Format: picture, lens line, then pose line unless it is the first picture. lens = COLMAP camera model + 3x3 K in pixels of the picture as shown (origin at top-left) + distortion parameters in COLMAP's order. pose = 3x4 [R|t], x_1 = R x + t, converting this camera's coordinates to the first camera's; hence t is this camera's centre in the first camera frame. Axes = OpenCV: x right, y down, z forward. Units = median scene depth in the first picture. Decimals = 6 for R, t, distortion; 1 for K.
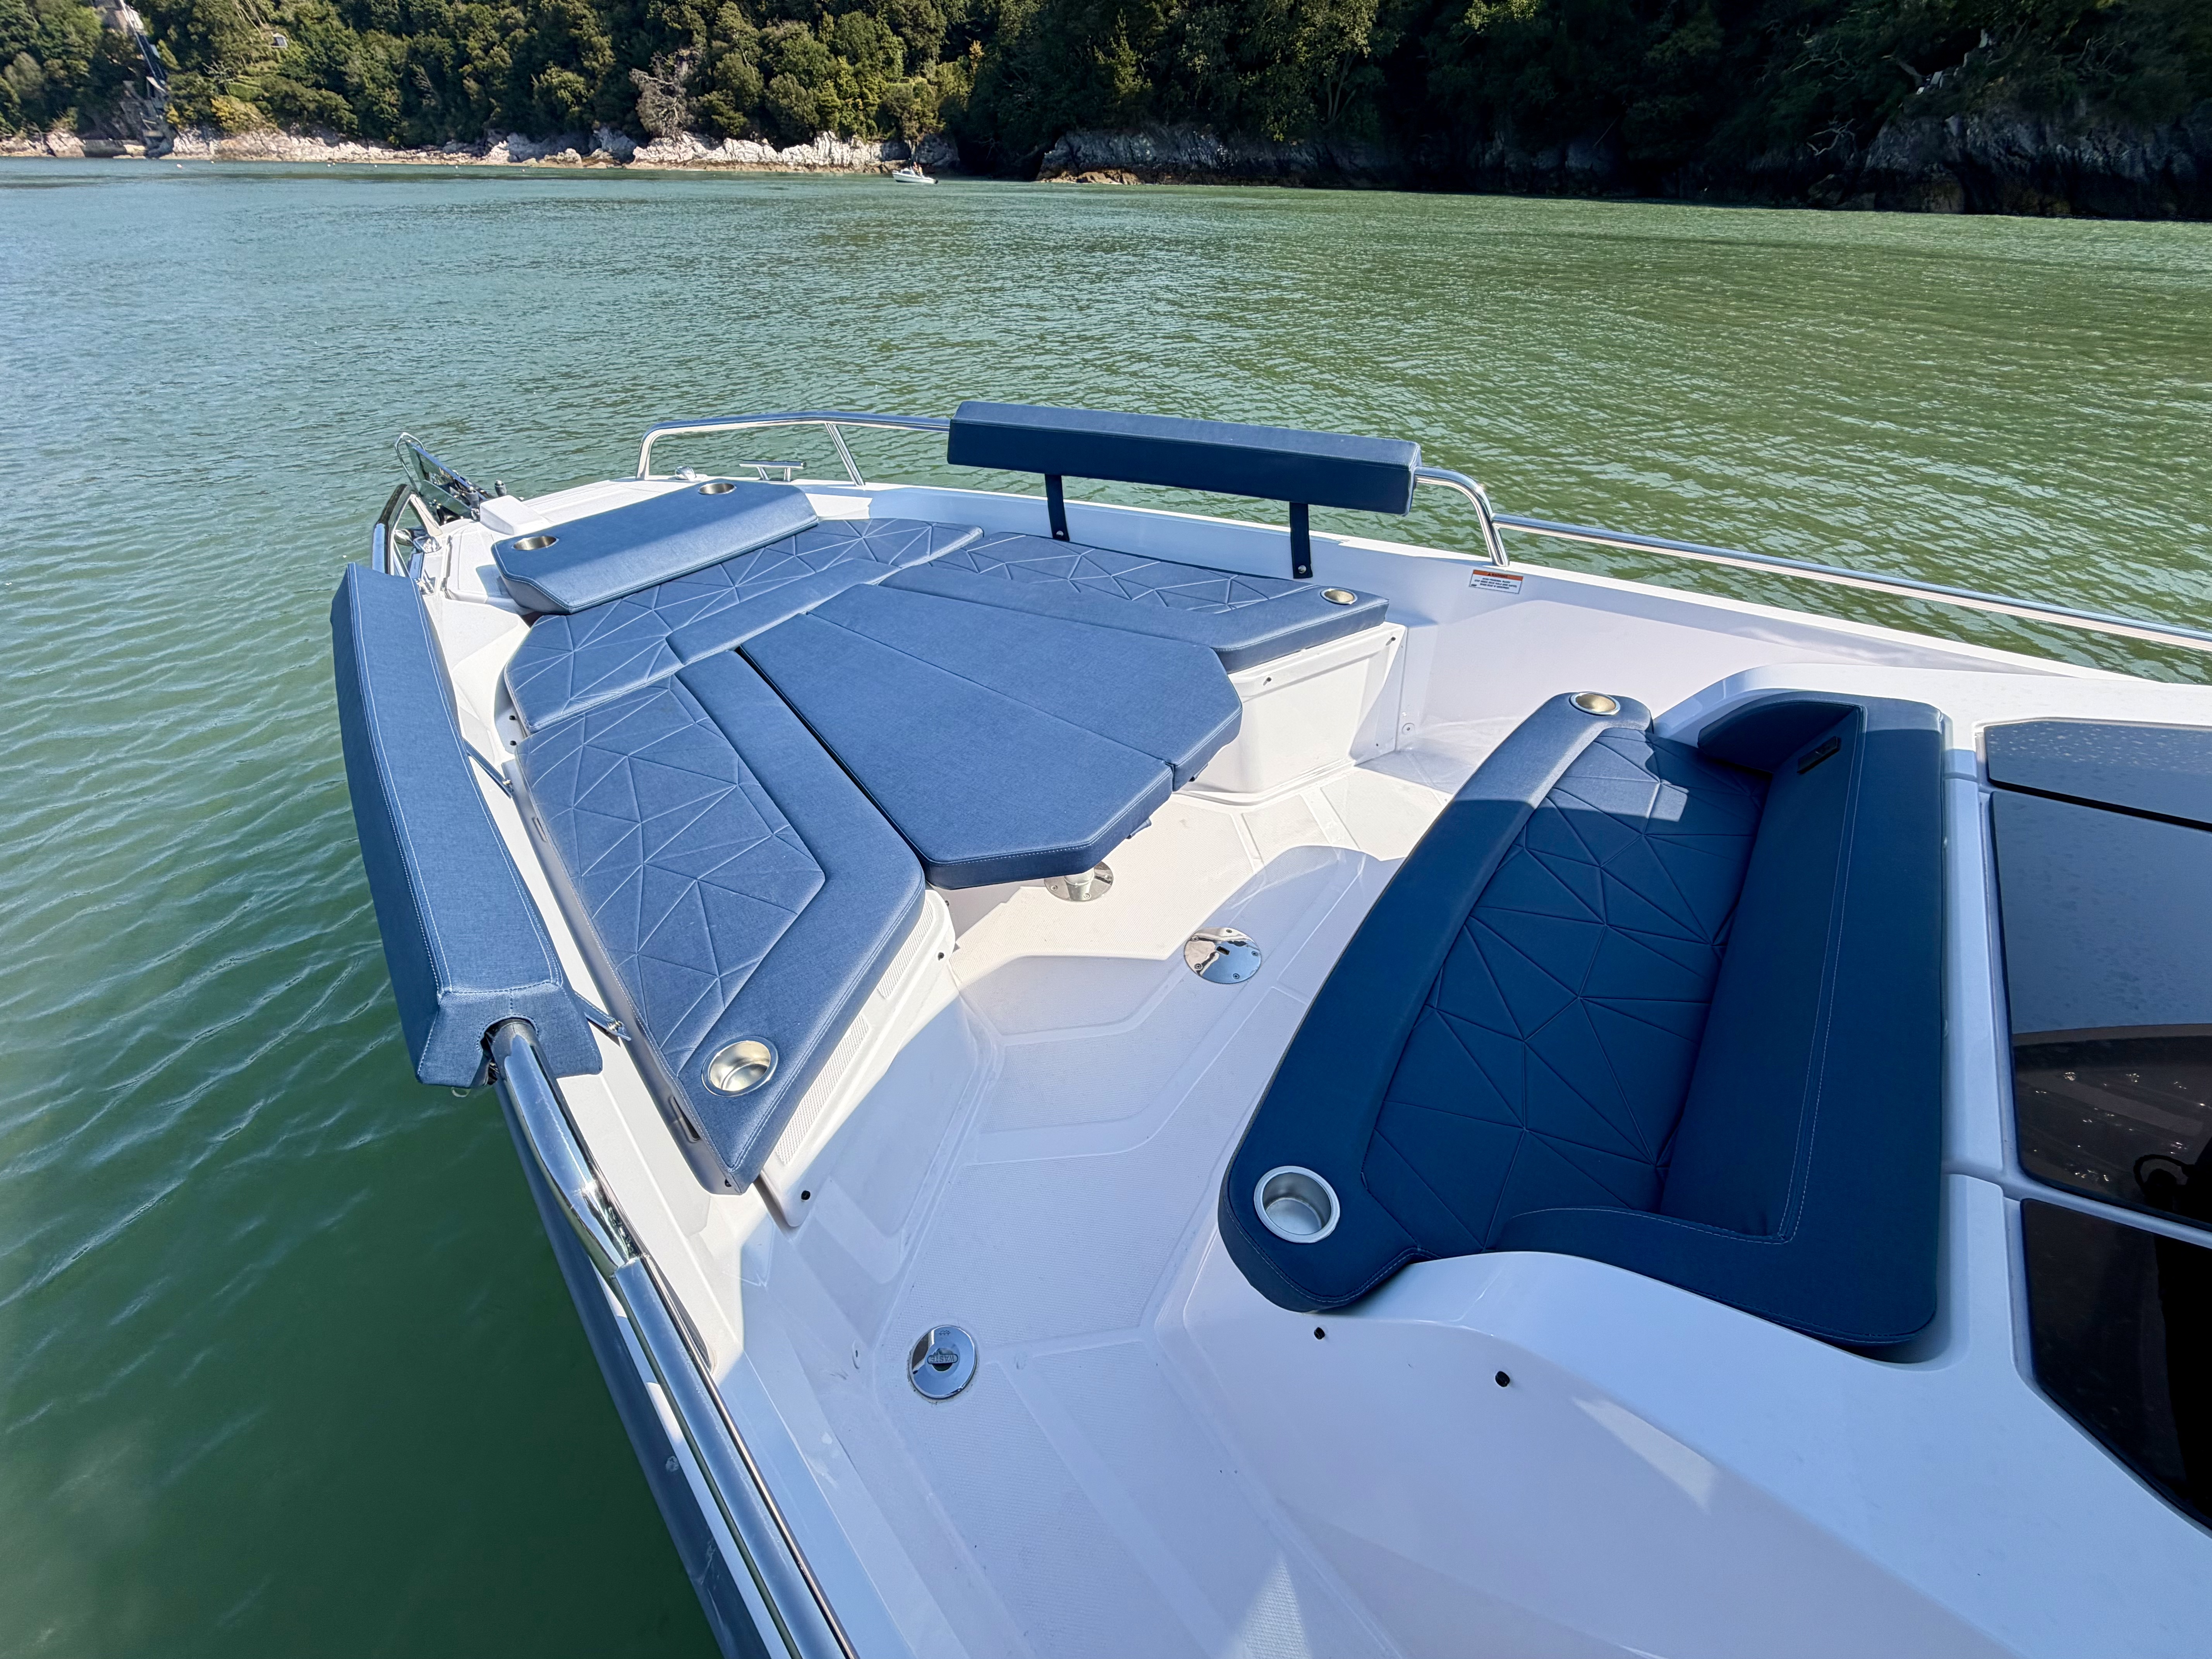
lens RADIAL K [[882.6, 0, 1102.2], [0, 882.6, 827.8], [0, 0, 1]] dist [-0.003953, 0.000981]
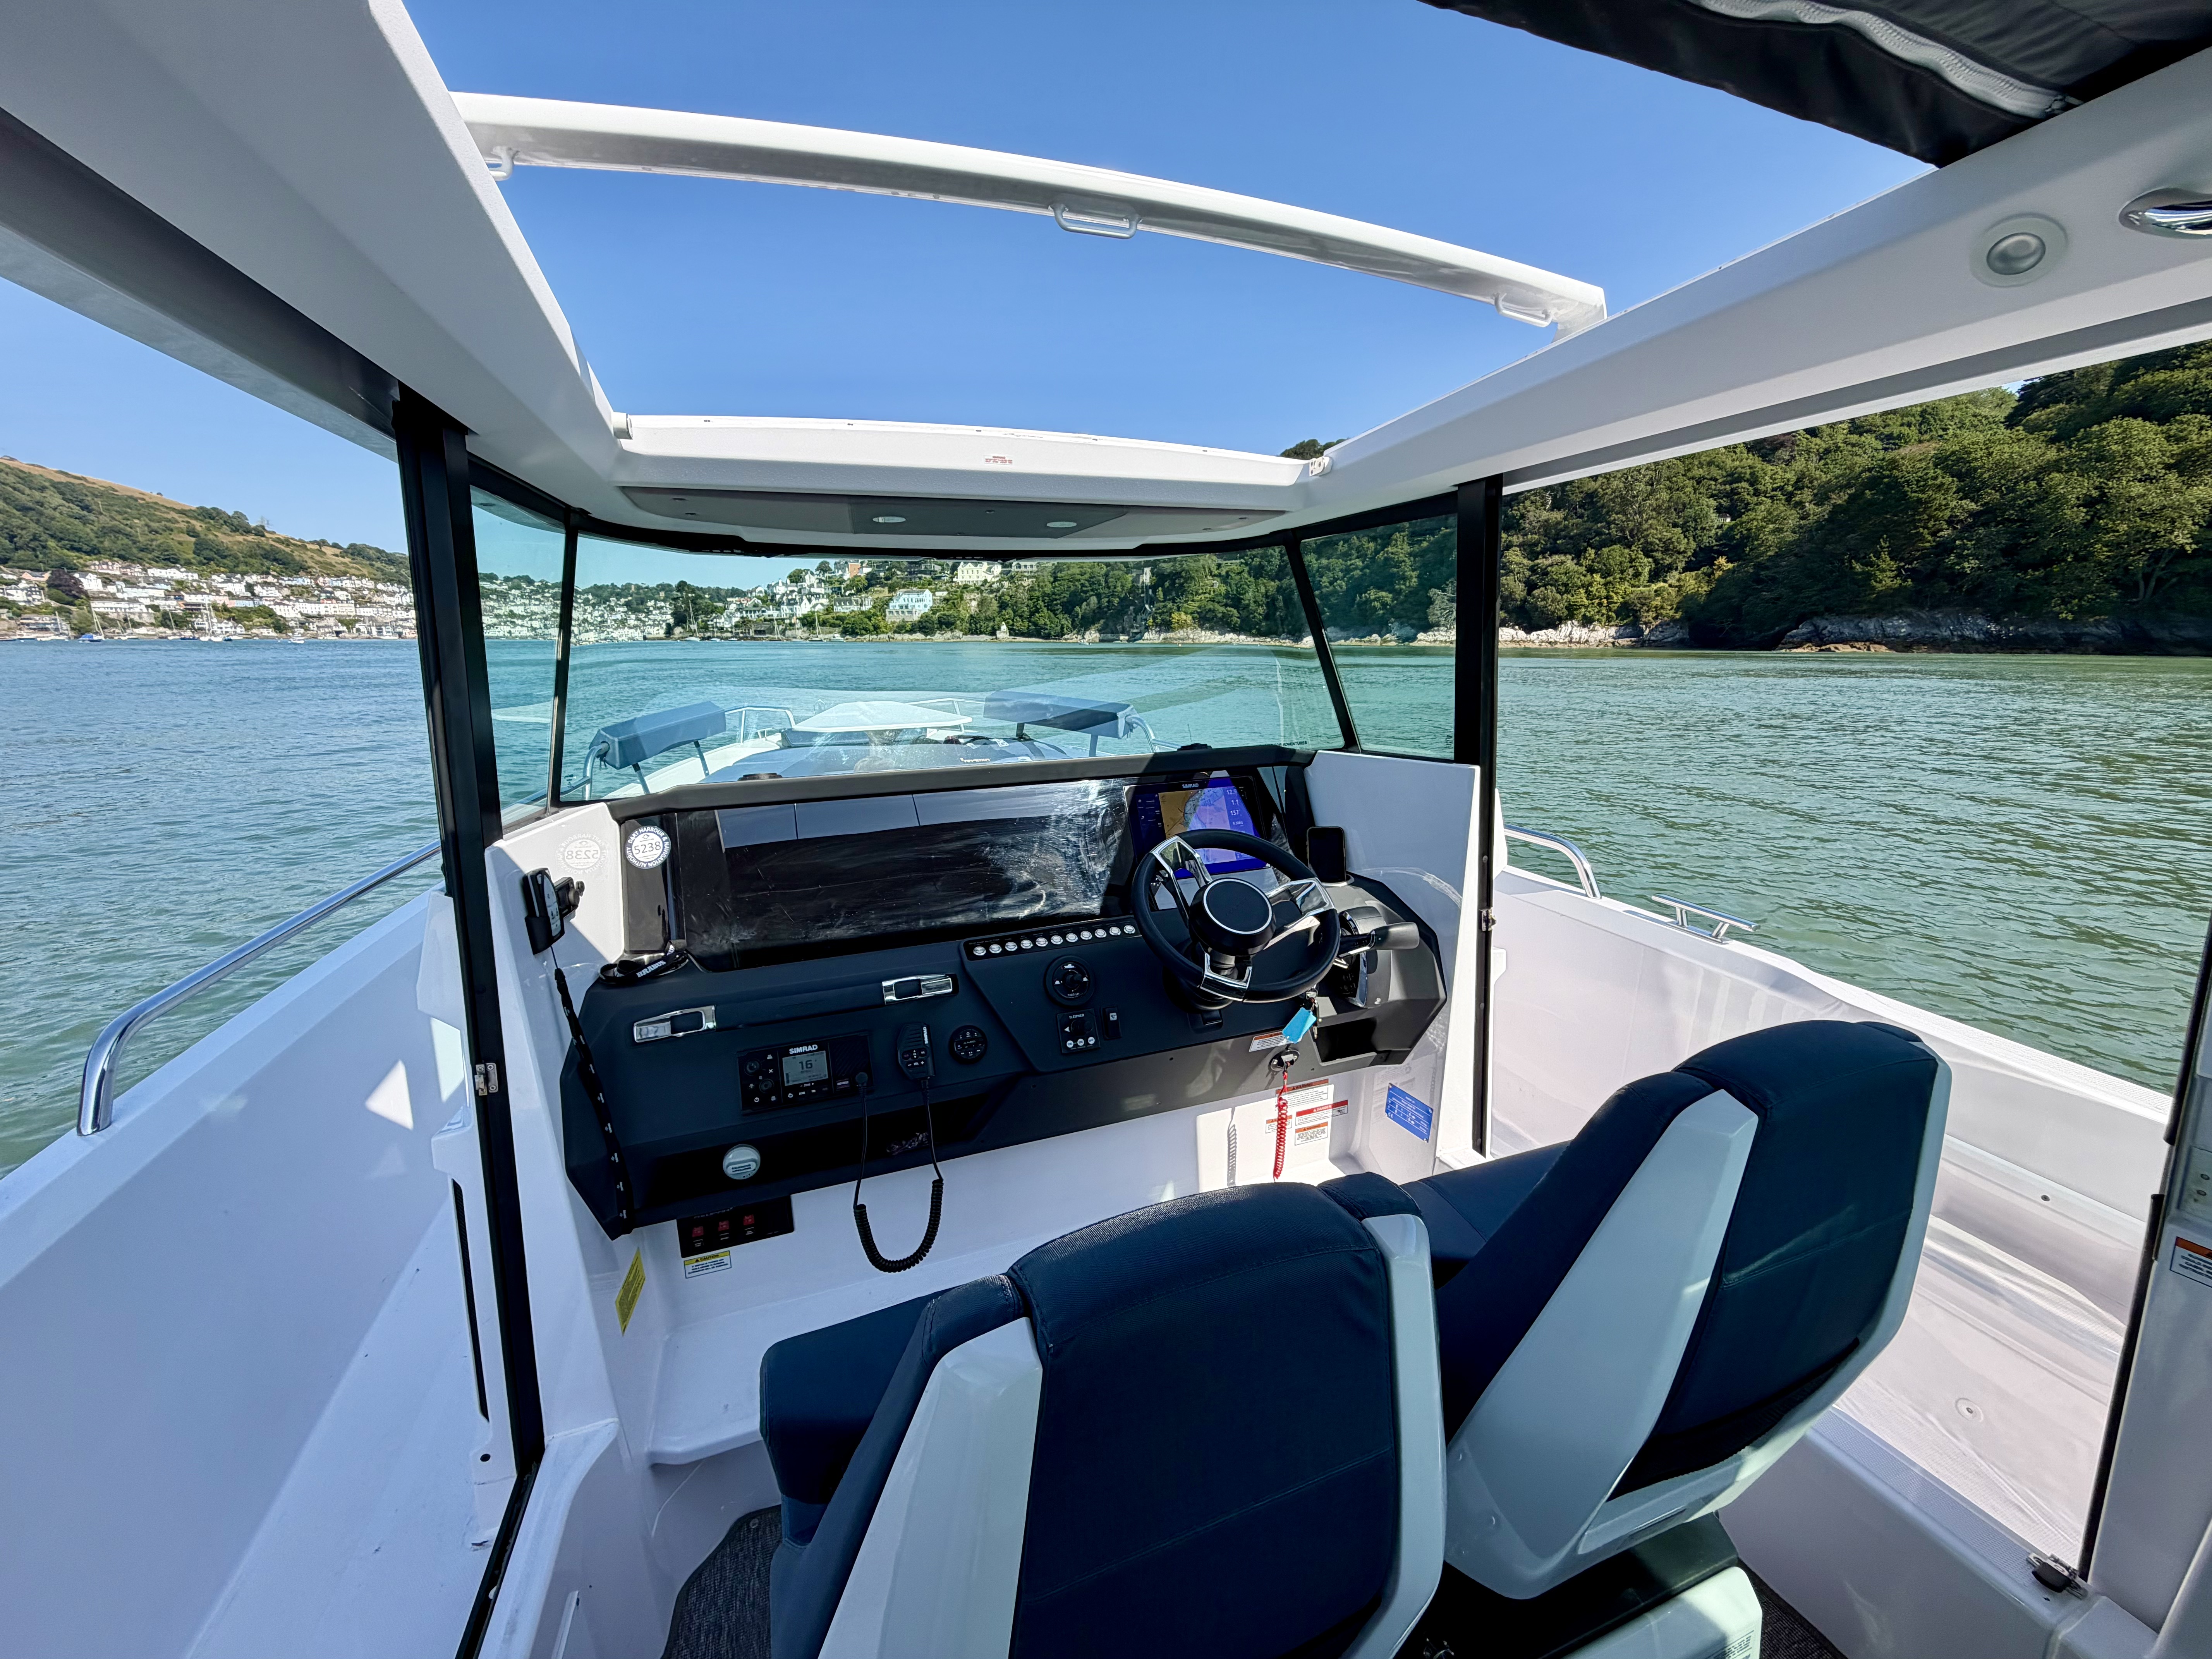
lens RADIAL K [[882.6, 0, 1094.3], [0, 882.6, 827.5], [0, 0, 1]] dist [-0.003953, 0.000981]
pose [[0.769605, 0.122359, -0.626687, -0.004472], [-0.377887, 0.878414, -0.292558, 0.114988], [0.514694, 0.461971, 0.722269, -0.149895]]
